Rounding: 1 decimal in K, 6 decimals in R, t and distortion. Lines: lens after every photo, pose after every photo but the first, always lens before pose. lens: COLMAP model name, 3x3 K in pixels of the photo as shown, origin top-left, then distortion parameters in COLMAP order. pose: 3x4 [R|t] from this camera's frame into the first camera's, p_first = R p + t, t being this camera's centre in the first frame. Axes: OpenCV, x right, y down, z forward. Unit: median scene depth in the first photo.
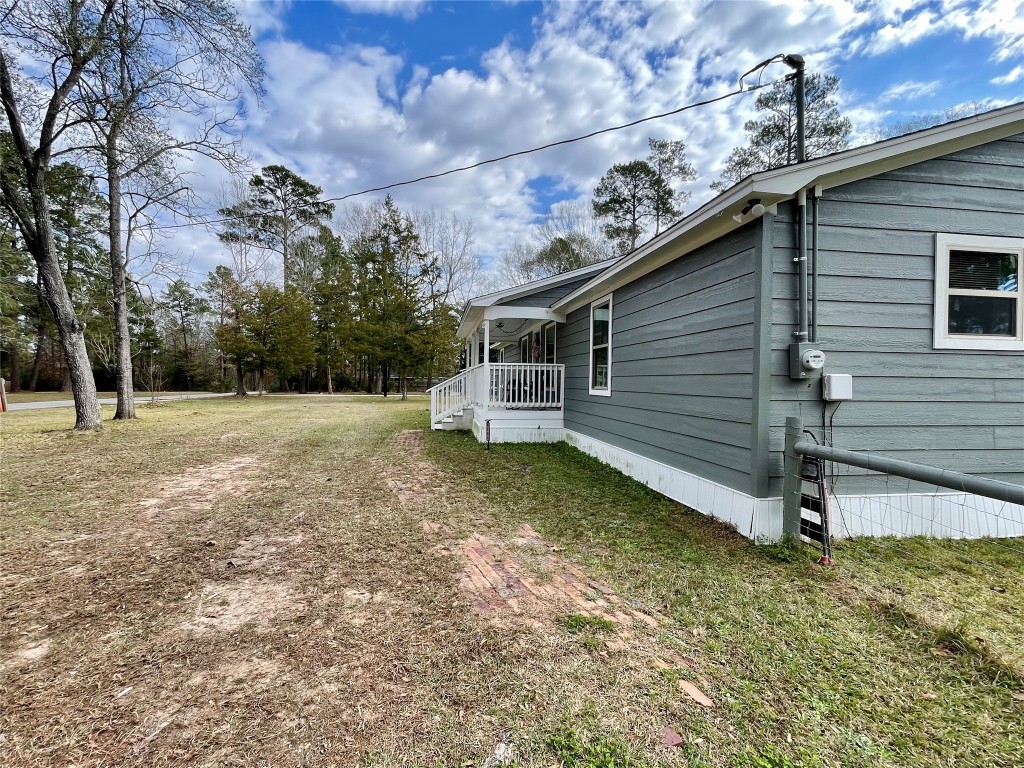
lens RADIAL K [[476.1, 0, 512.2], [0, 476.1, 383.9], [0, 0, 1]] dist [-0.002460, -0.000596]
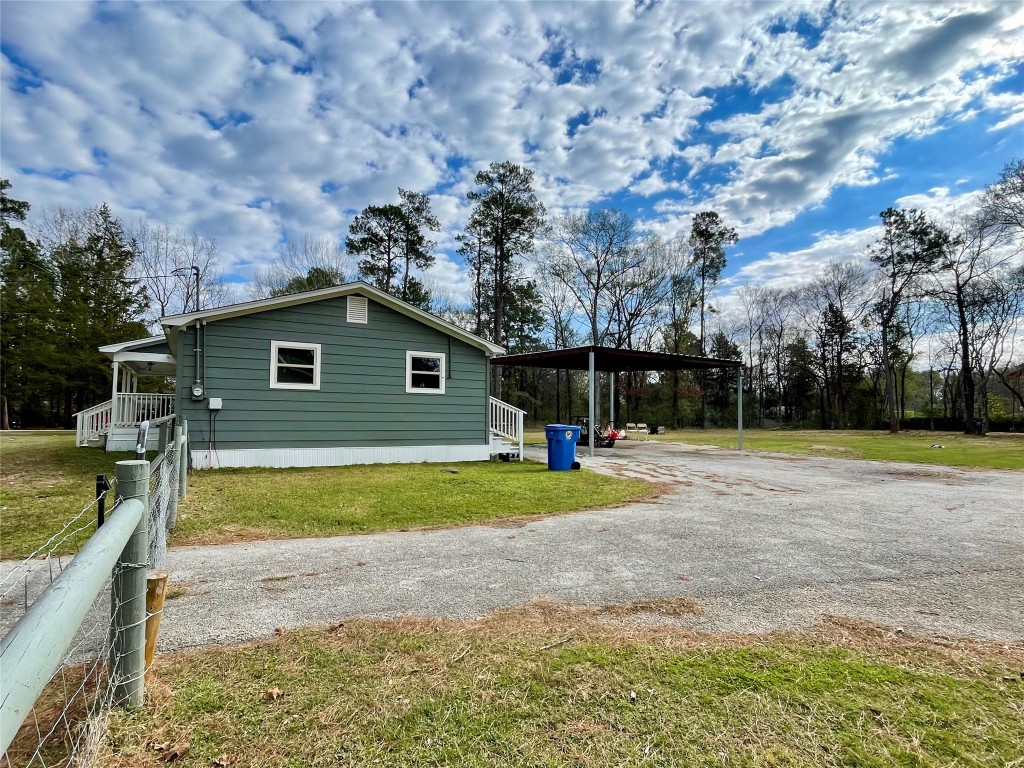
lens RADIAL K [[544.4, 0, 511.1], [0, 544.4, 391.7], [0, 0, 1]] dist [0.006716, 0.001443]
pose [[0.938660, 0.019839, 0.344273, 0.104282], [-0.000157, 0.998368, -0.057103, 0.009562], [-0.344844, 0.053546, 0.937132, -0.191433]]
